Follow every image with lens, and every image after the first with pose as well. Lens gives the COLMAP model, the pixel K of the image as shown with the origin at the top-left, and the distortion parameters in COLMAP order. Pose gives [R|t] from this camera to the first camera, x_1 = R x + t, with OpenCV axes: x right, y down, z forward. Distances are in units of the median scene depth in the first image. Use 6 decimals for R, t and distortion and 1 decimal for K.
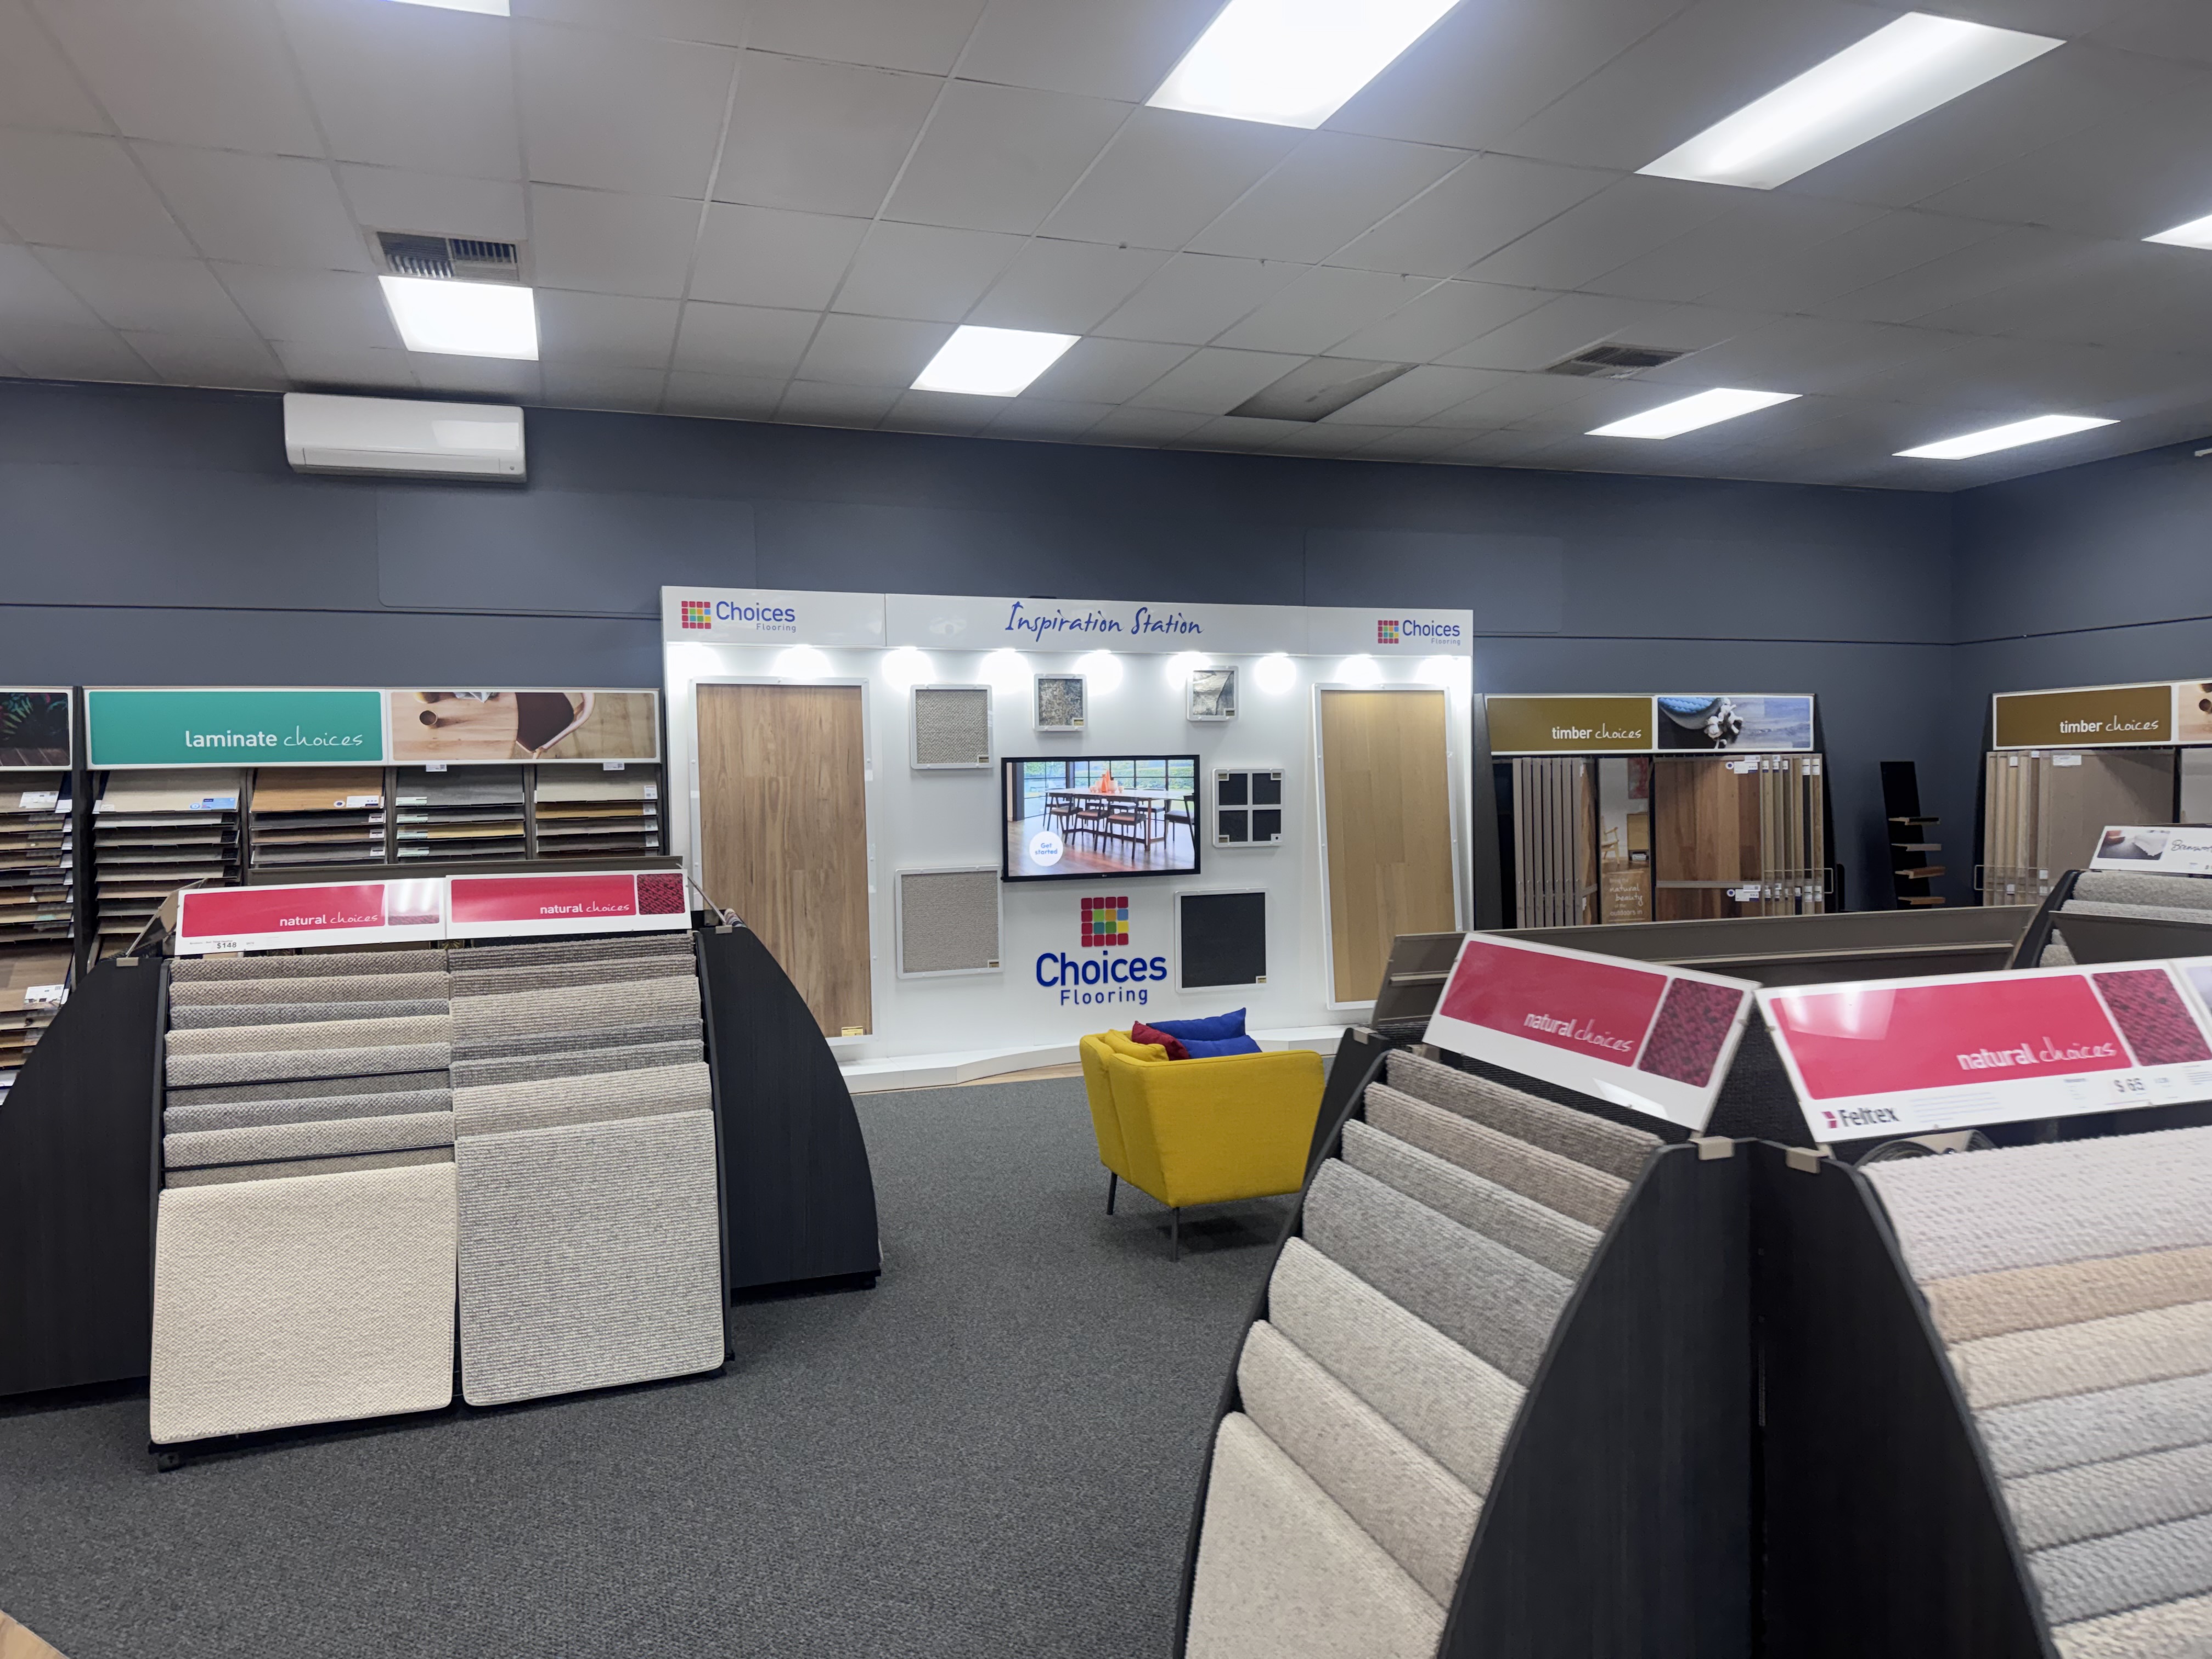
lens RADIAL K [[1514.5, 0, 1093.8], [0, 1514.5, 831.1], [0, 0, 1]] dist [0.056740, -0.084140]
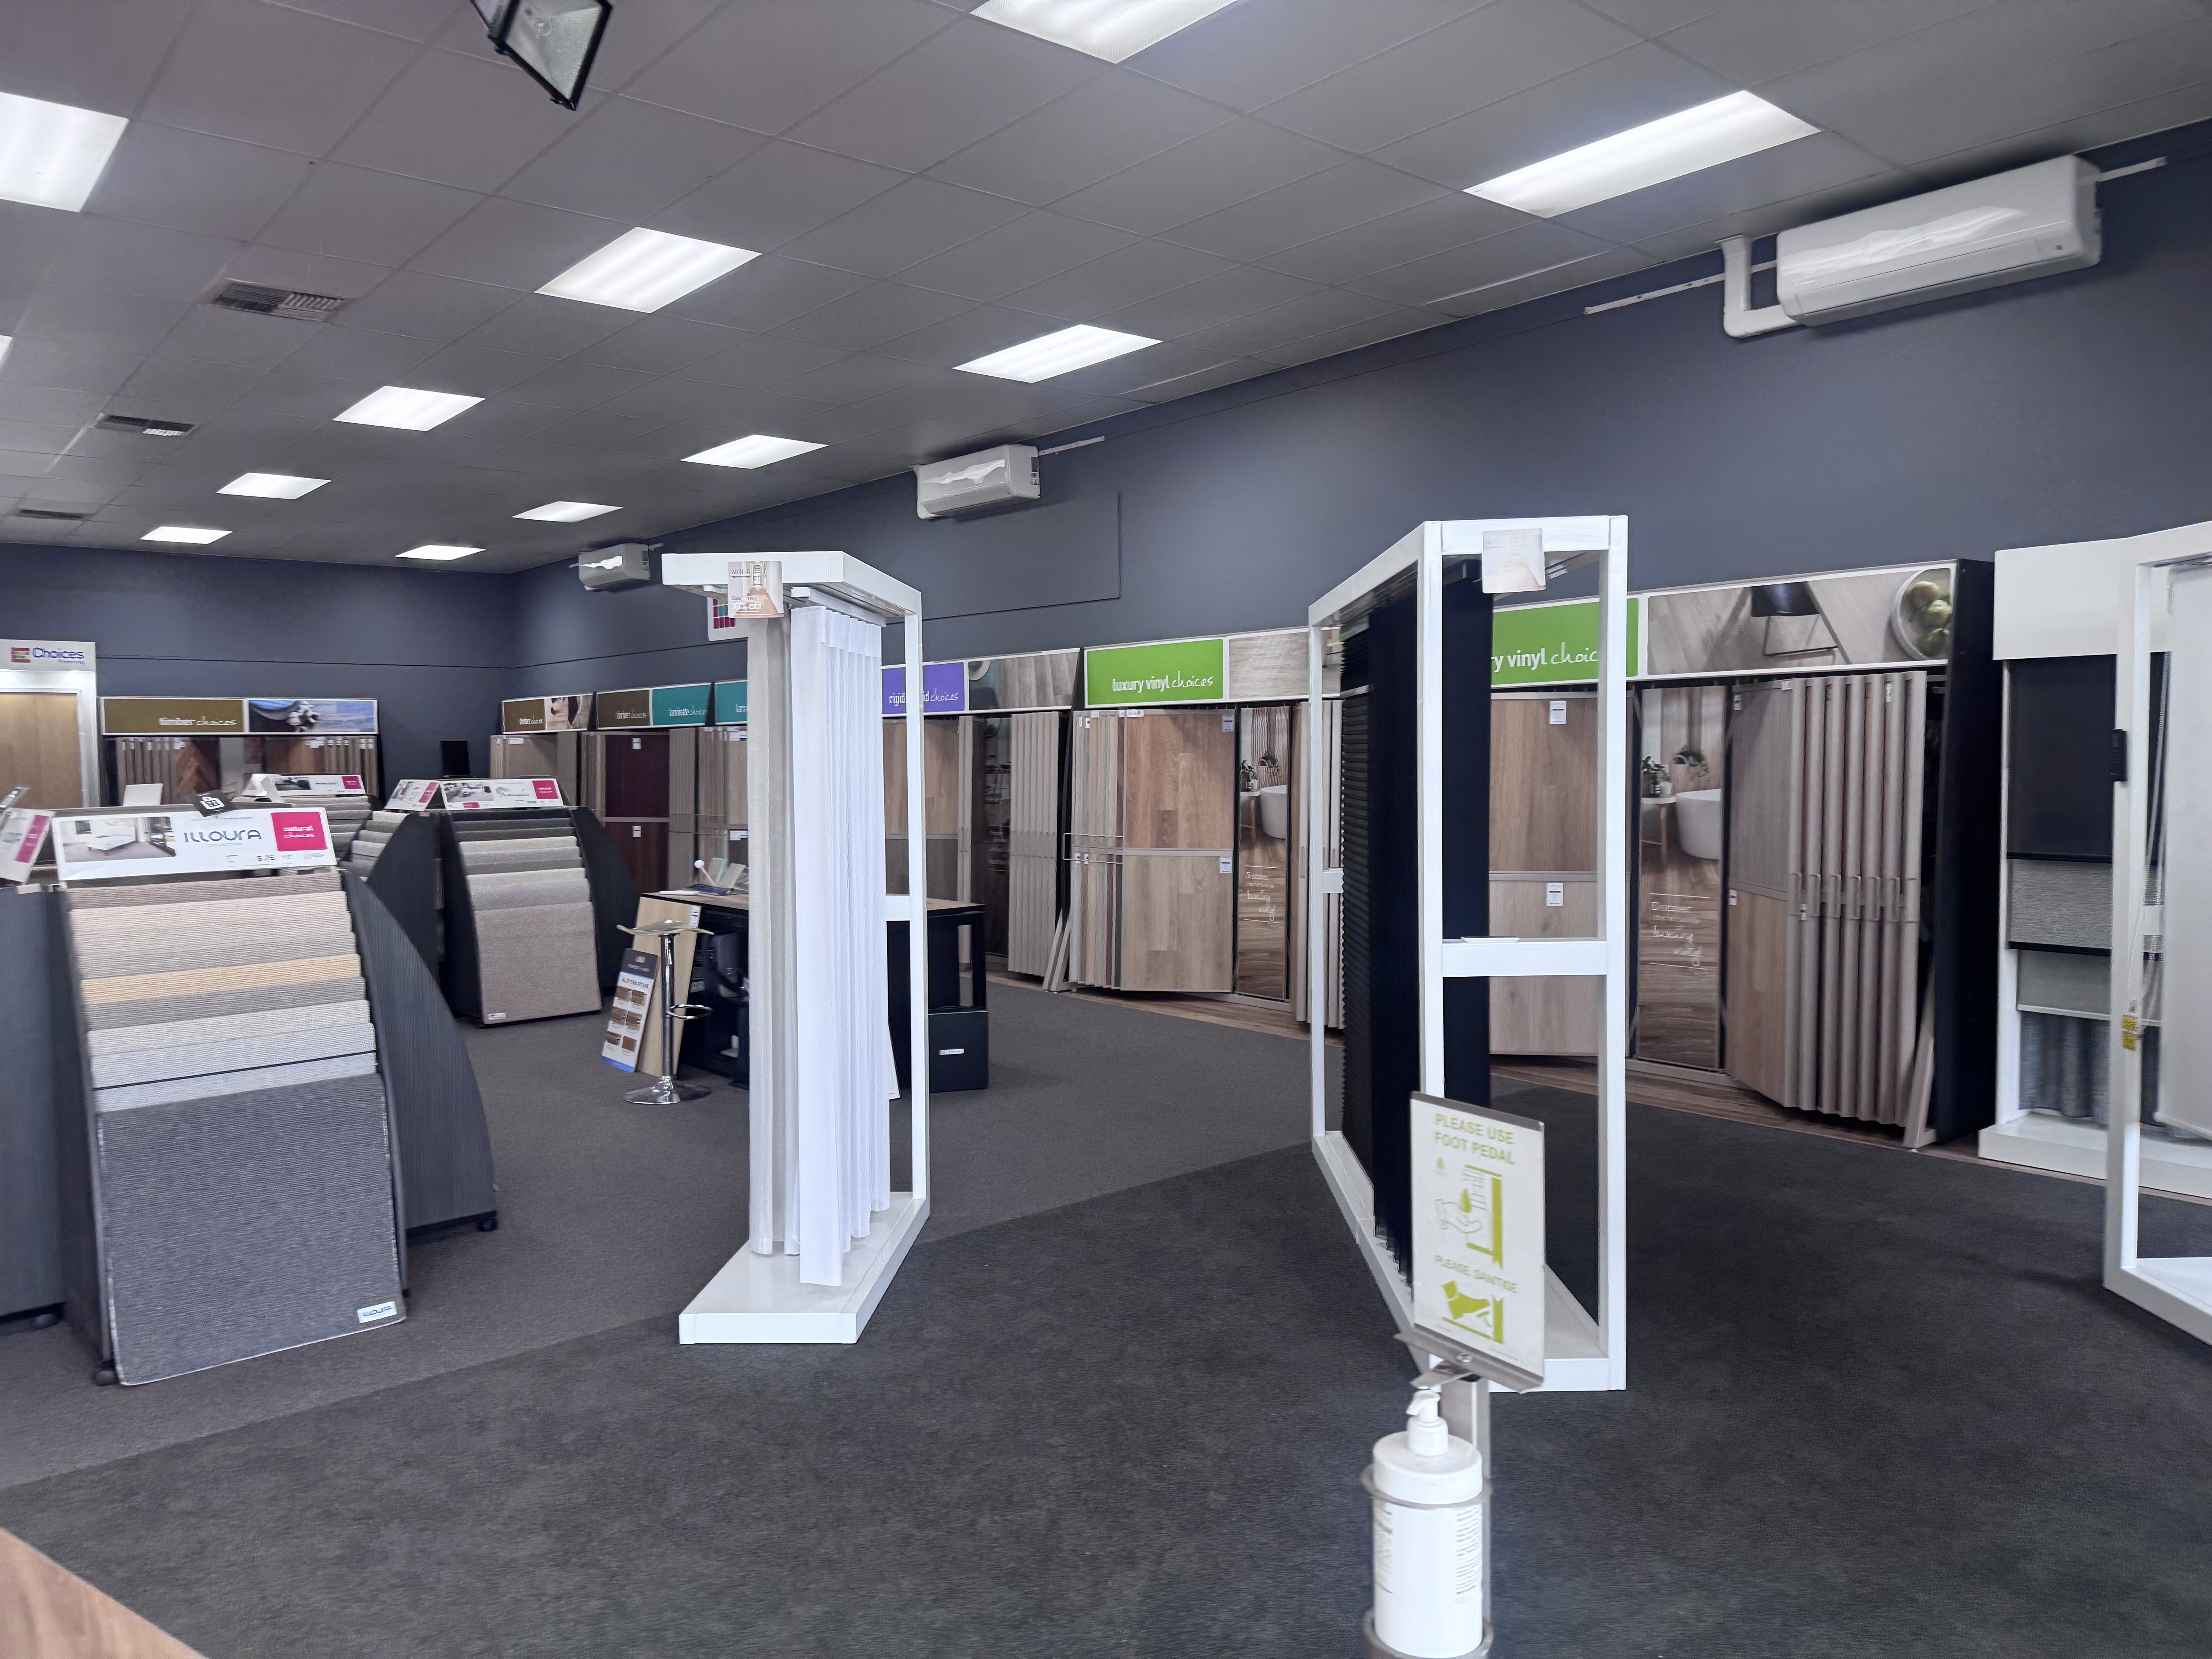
lens RADIAL K [[1514.5, 0, 1112.7], [0, 1514.5, 820.7], [0, 0, 1]] dist [0.056740, -0.084140]
pose [[0.928490, -0.012967, 0.371132, 0.768387], [0.010030, 0.999901, 0.009843, 0.040154], [-0.371223, -0.005416, 0.928528, -1.027023]]
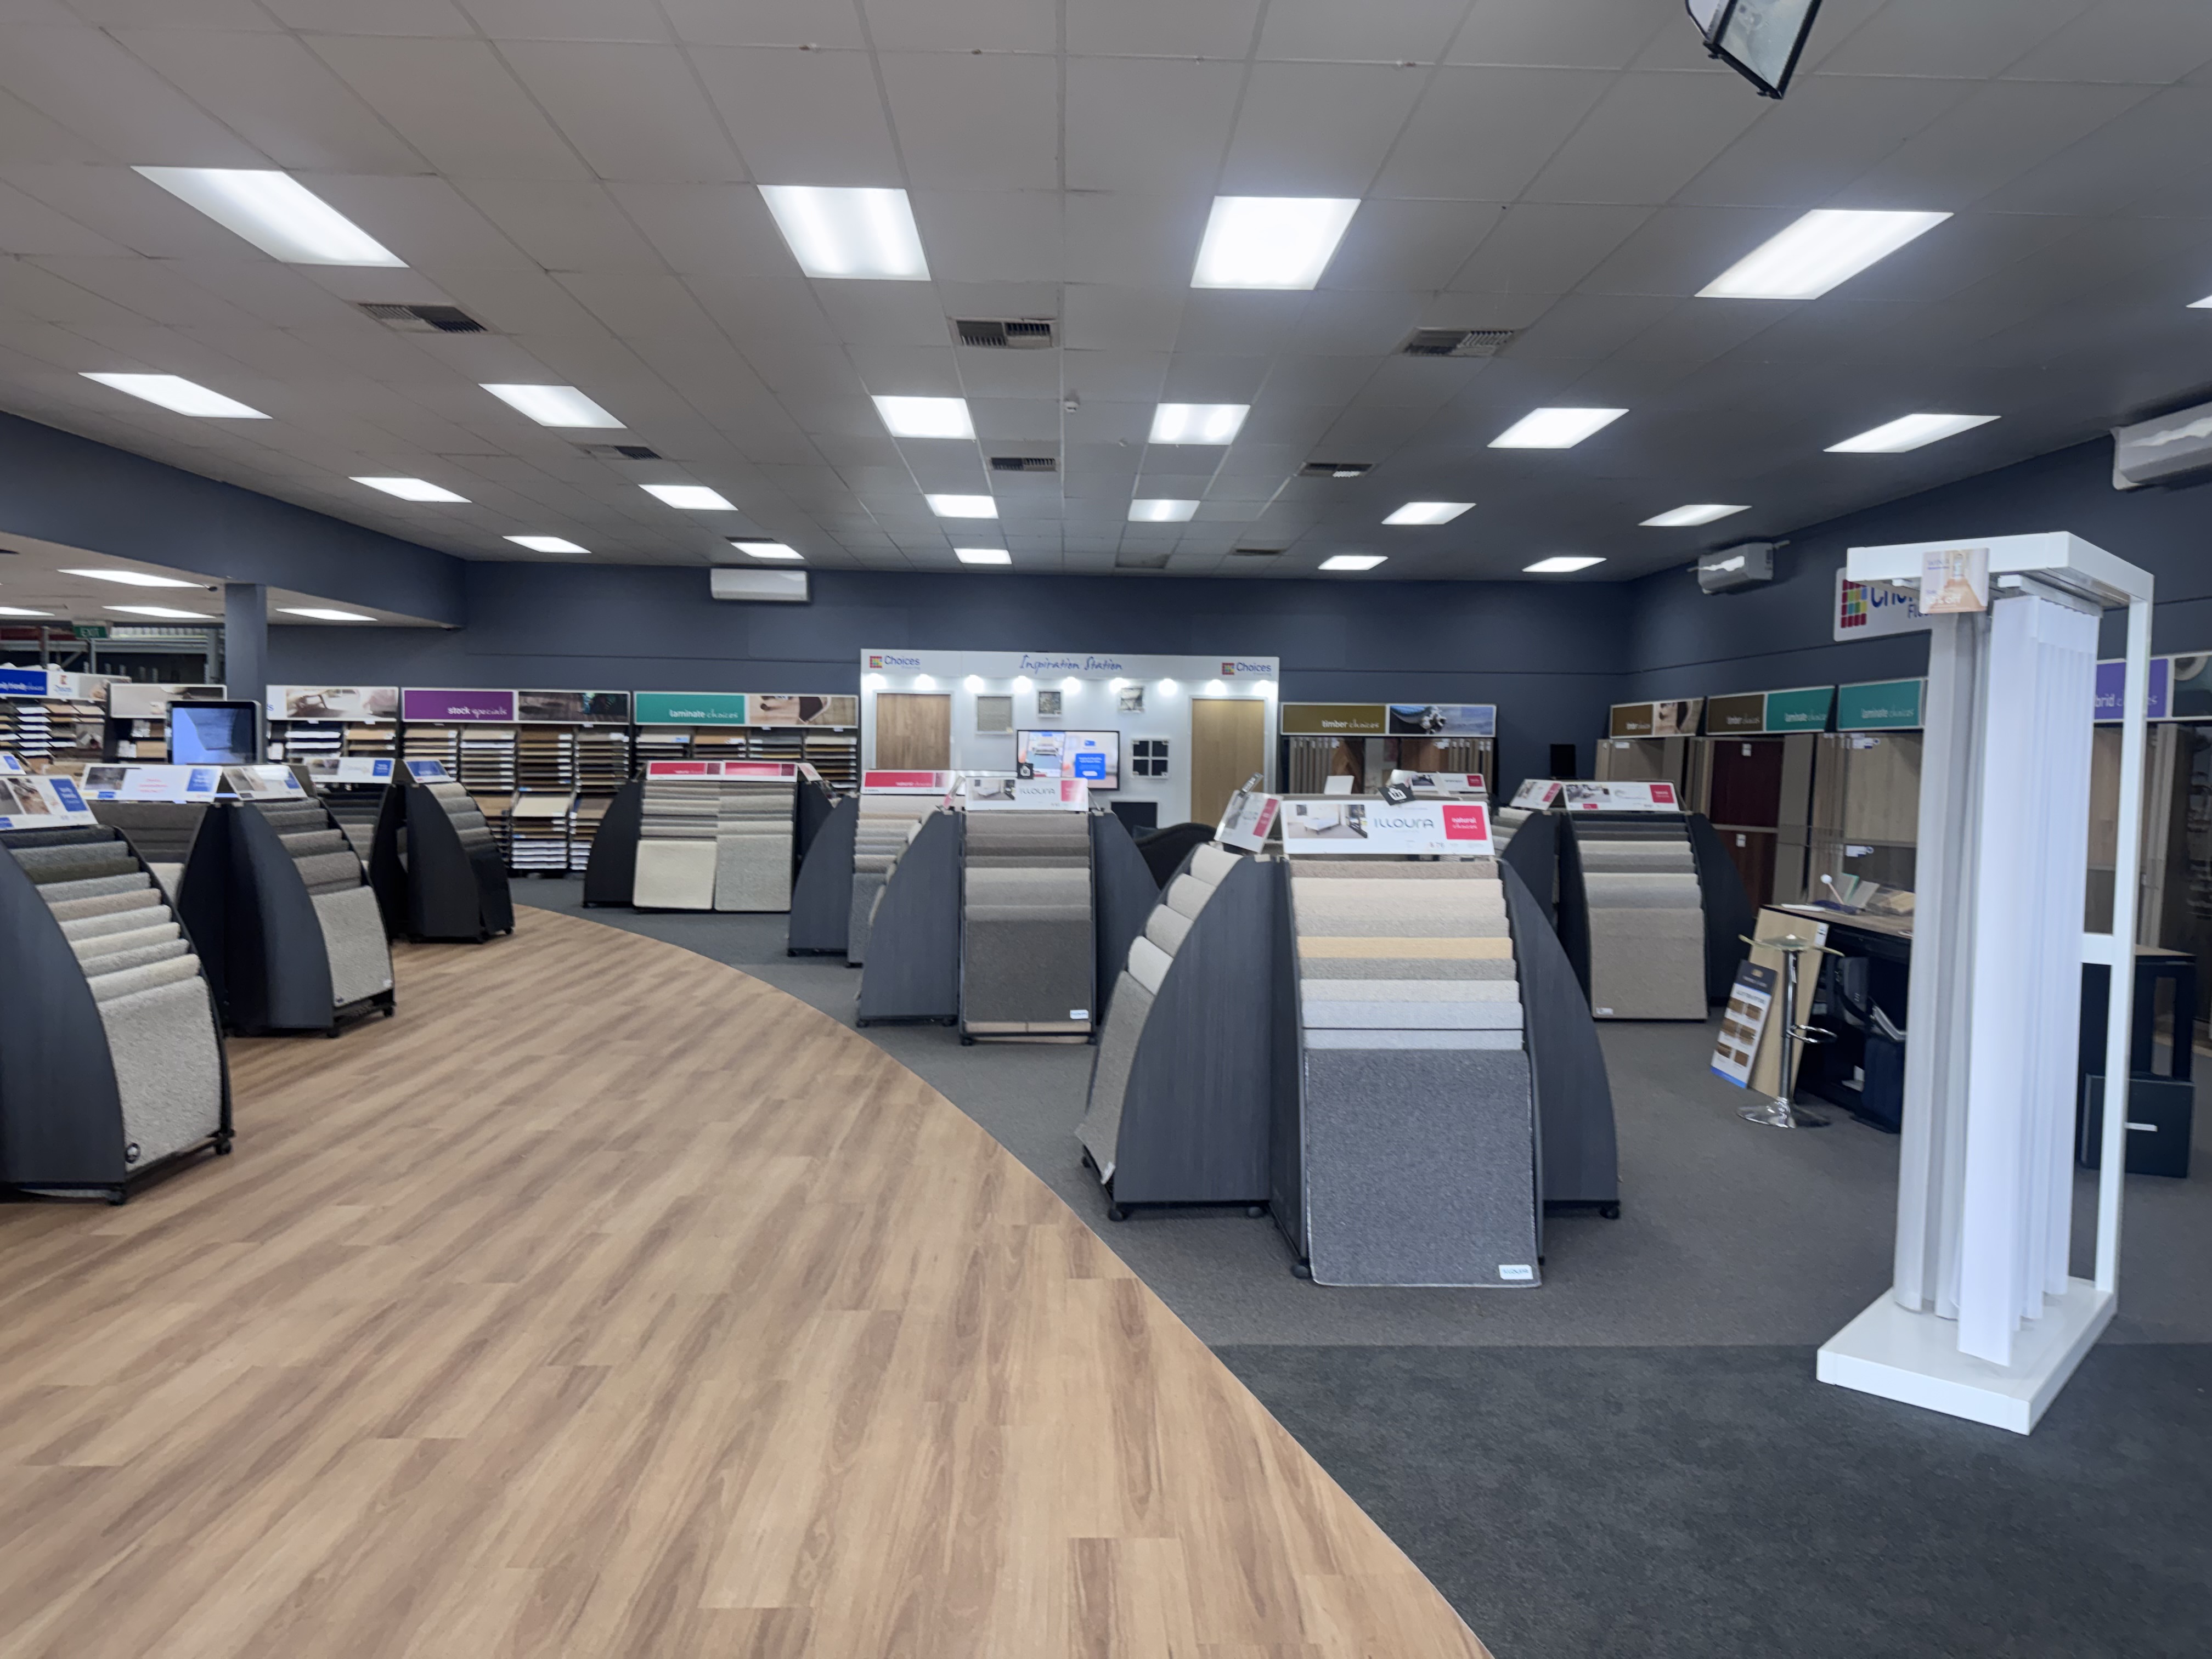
lens RADIAL K [[1514.5, 0, 1107.8], [0, 1514.5, 834.6], [0, 0, 1]] dist [0.056740, -0.084140]
pose [[0.954312, 0.044066, -0.295546, 0.736852], [-0.038347, 0.998949, 0.025123, 0.041925], [0.296342, -0.012642, 0.954998, -1.028549]]
